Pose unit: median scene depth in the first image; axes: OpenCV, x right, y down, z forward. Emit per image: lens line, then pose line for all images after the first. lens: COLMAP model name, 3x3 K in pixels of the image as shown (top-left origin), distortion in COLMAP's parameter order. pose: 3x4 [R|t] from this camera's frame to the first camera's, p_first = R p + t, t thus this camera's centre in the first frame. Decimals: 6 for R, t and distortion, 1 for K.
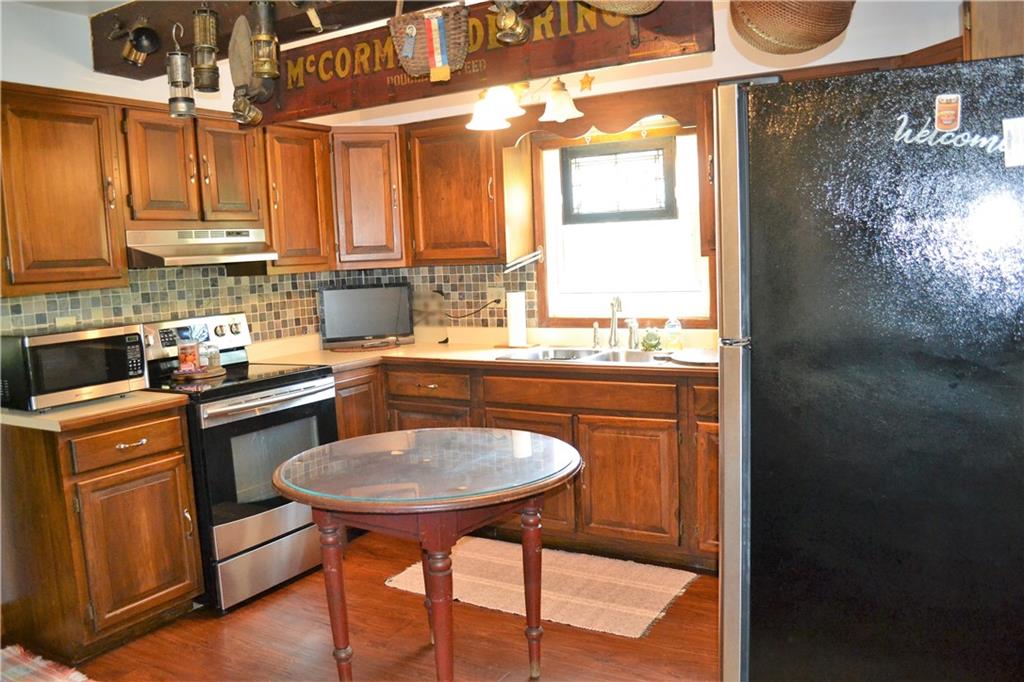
lens RADIAL K [[806.9, 0, 512.0], [0, 806.9, 341.0], [0, 0, 1]] dist [-0.092874, 0.016574]
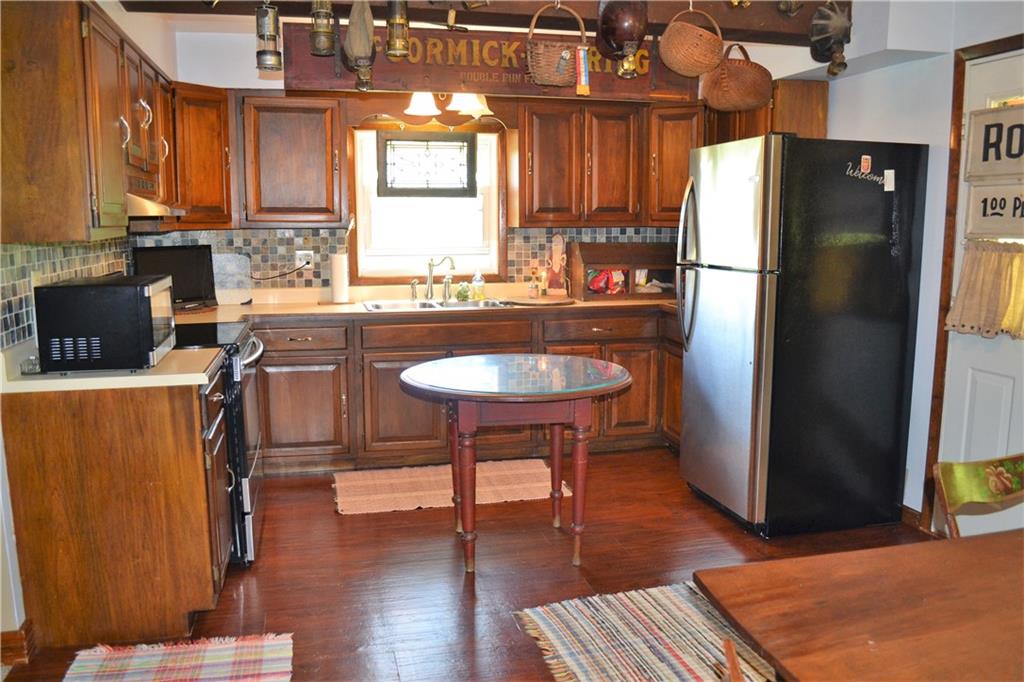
lens RADIAL K [[806.9, 0, 512.0], [0, 806.9, 341.0], [0, 0, 1]] dist [-0.092874, 0.016574]
pose [[0.721269, -0.059813, 0.690068, -0.652577], [0.043742, 0.998209, 0.040803, 0.026906], [-0.691273, 0.000755, 0.722594, 0.030467]]
